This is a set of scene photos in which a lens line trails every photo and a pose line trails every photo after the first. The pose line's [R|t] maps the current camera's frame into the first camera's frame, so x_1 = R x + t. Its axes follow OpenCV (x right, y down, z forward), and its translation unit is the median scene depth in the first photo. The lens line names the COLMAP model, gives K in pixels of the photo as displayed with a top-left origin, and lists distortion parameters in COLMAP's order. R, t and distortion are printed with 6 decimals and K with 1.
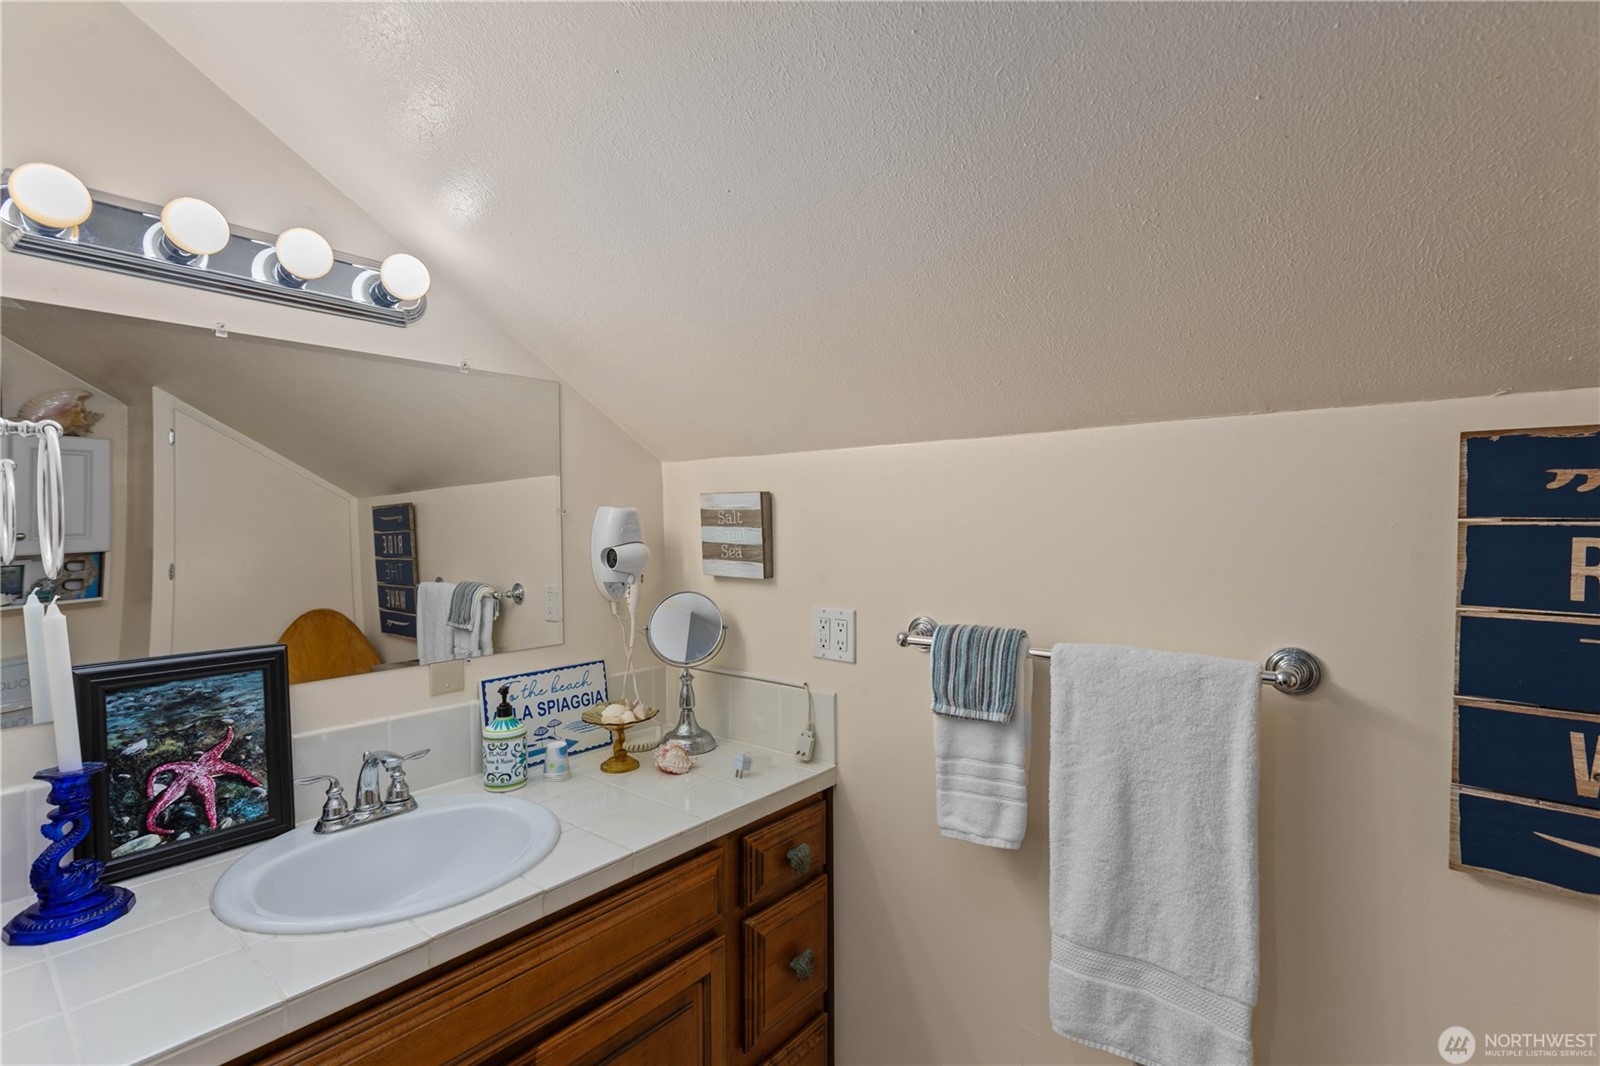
lens RADIAL K [[713.4, 0, 800.0], [0, 713.4, 533.0], [0, 0, 1]] dist [-0.001383, -0.000100]
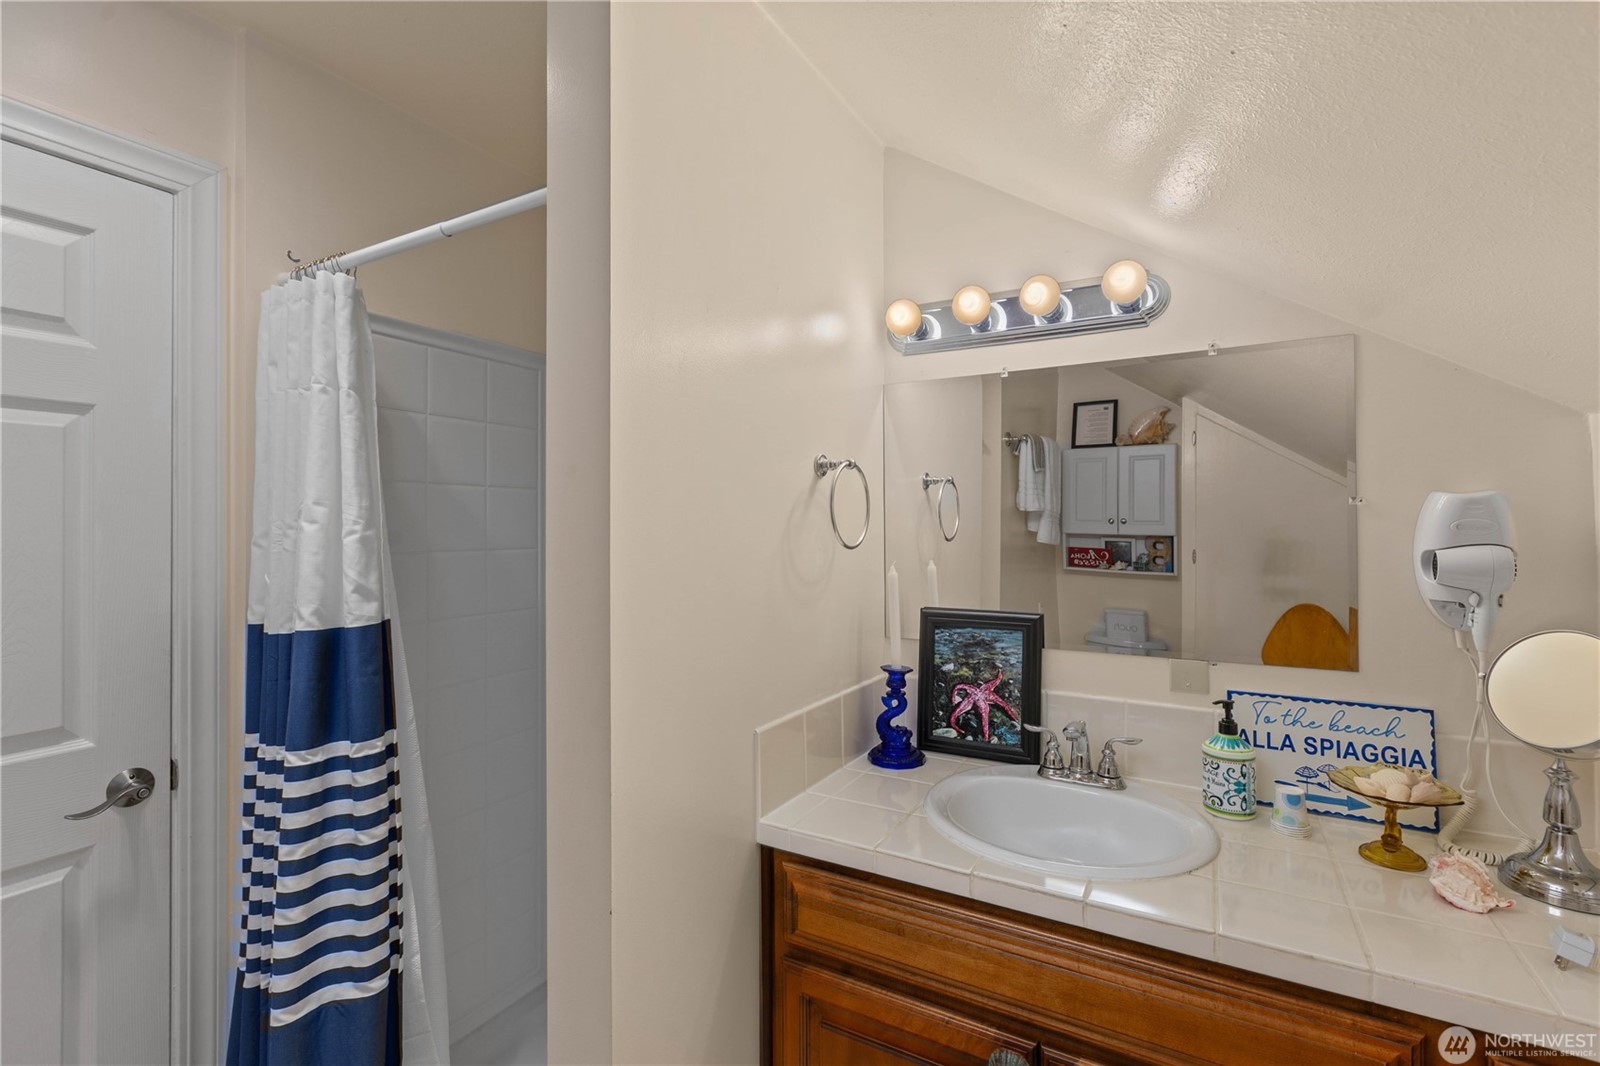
lens RADIAL K [[727.9, 0, 802.8], [0, 727.9, 519.2], [0, 0, 1]] dist [0.001510, -0.000115]
pose [[0.192104, 0.008154, -0.981341, 0.446946], [-0.007705, 0.999947, 0.006800, -0.014632], [0.981344, 0.006255, 0.192157, 0.365791]]
